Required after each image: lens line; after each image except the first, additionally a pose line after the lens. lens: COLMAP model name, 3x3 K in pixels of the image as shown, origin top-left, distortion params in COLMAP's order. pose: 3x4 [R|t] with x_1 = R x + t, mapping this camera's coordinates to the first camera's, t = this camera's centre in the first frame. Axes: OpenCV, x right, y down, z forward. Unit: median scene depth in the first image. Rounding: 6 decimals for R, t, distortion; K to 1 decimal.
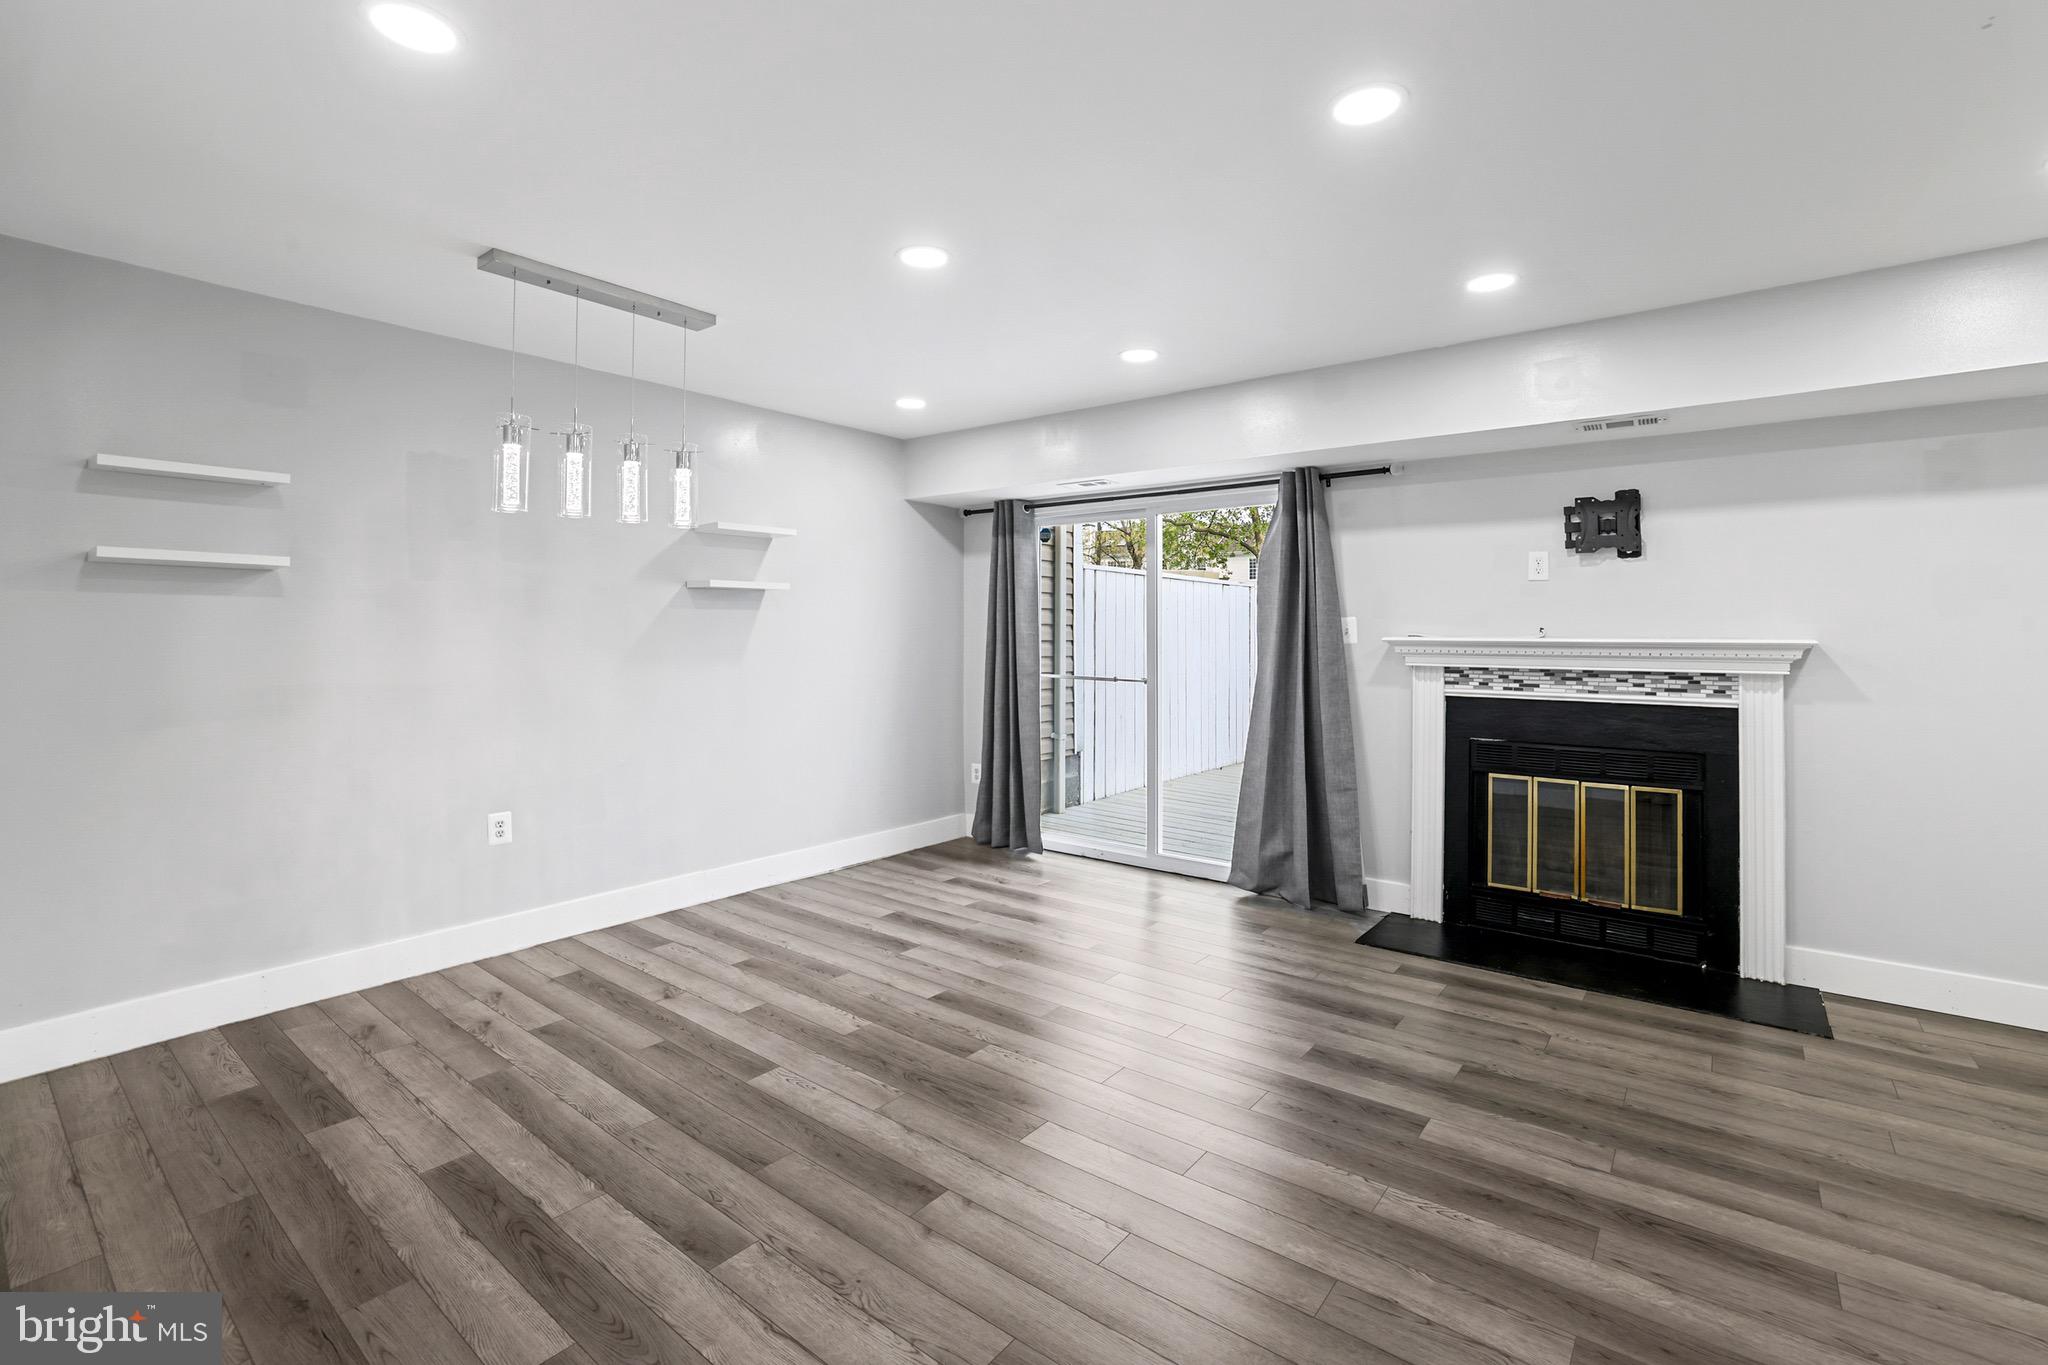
lens RADIAL K [[913.5, 0, 1027.3], [0, 913.5, 618.1], [0, 0, 1]] dist [-0.039994, 0.013949]
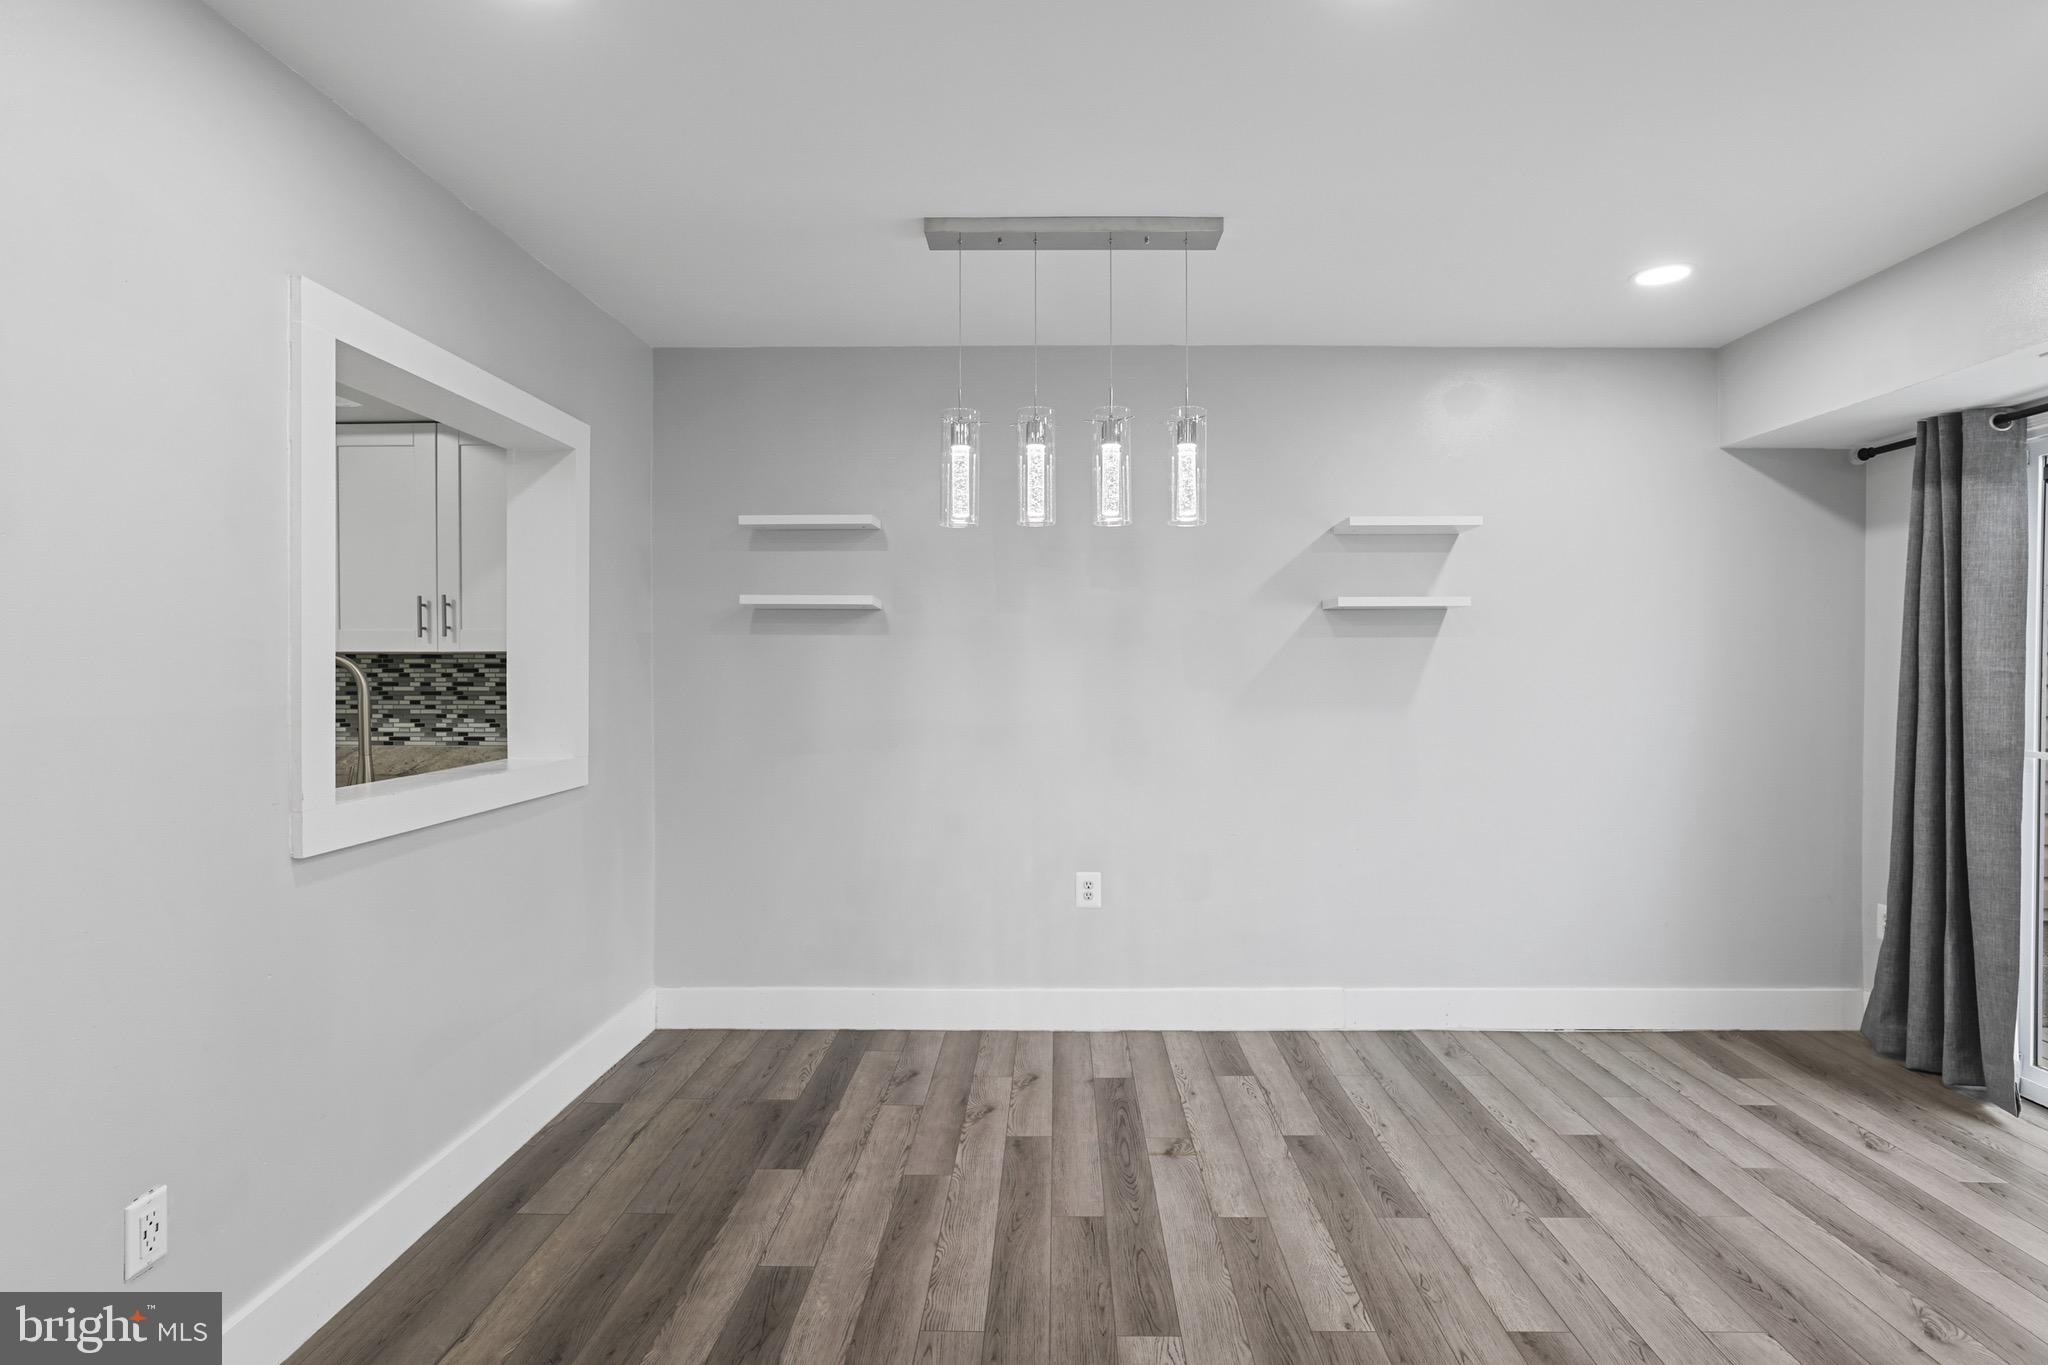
lens RADIAL K [[997.1, 0, 1039.9], [0, 997.1, 685.3], [0, 0, 1]] dist [-0.041586, 0.023635]
pose [[0.606944, 0.011028, -0.794668, 0.170598], [0.013291, 0.999623, 0.024023, 0.007762], [0.794633, -0.025142, 0.606569, 0.387174]]
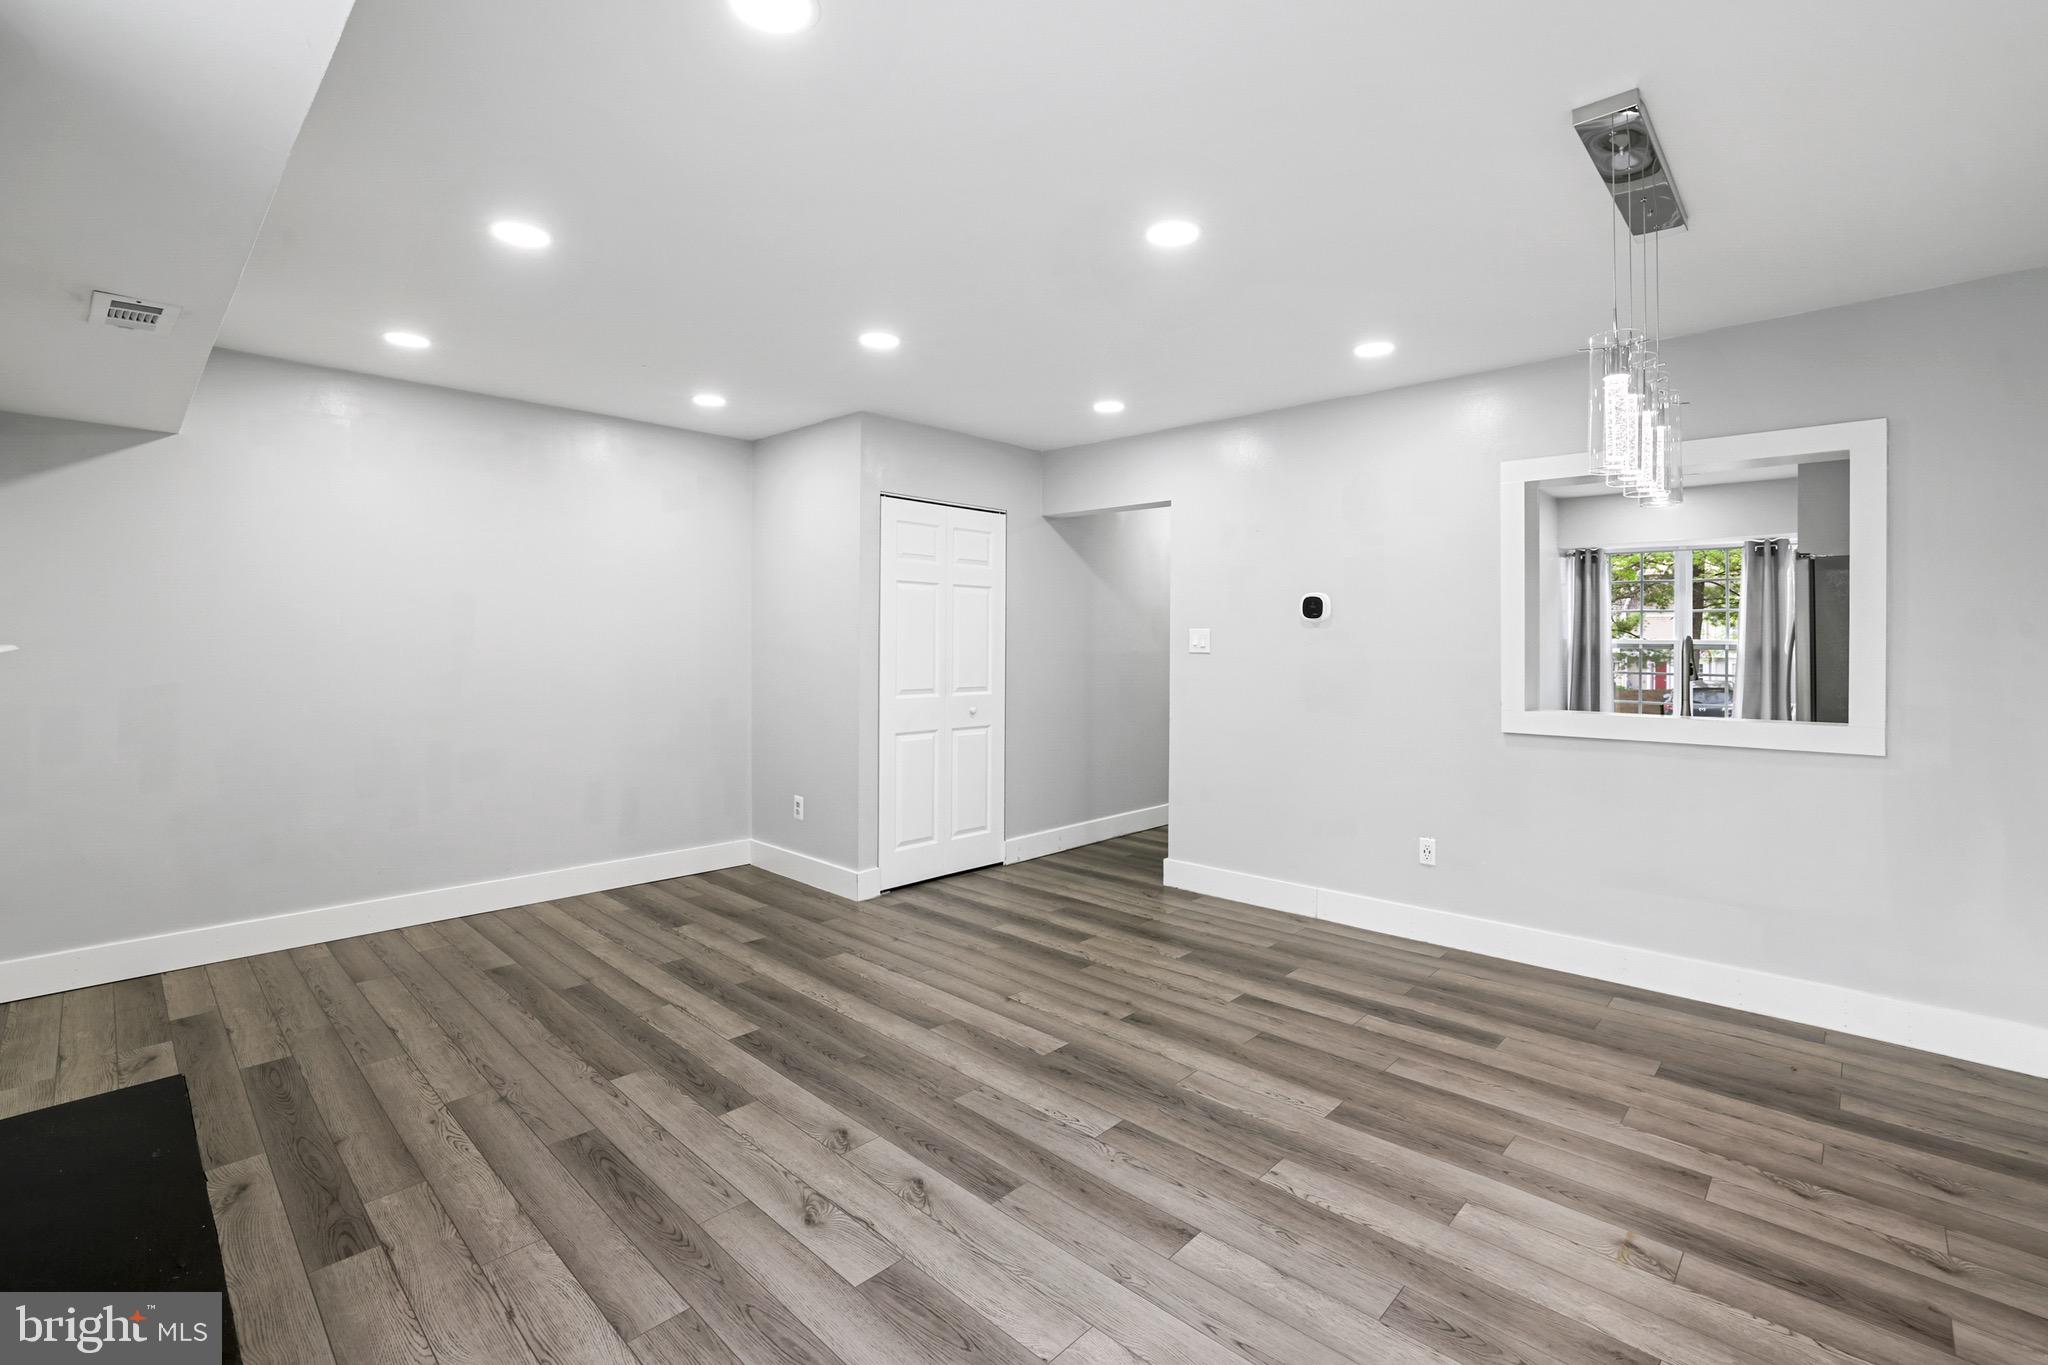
lens RADIAL K [[910.5, 0, 1032.3], [0, 910.5, 642.2], [0, 0, 1]] dist [-0.046273, 0.016745]
pose [[-0.996102, -0.007656, 0.087881, -0.042423], [-0.008766, 0.999887, -0.012250, 0.021918], [-0.087777, -0.012972, -0.996056, 1.491721]]
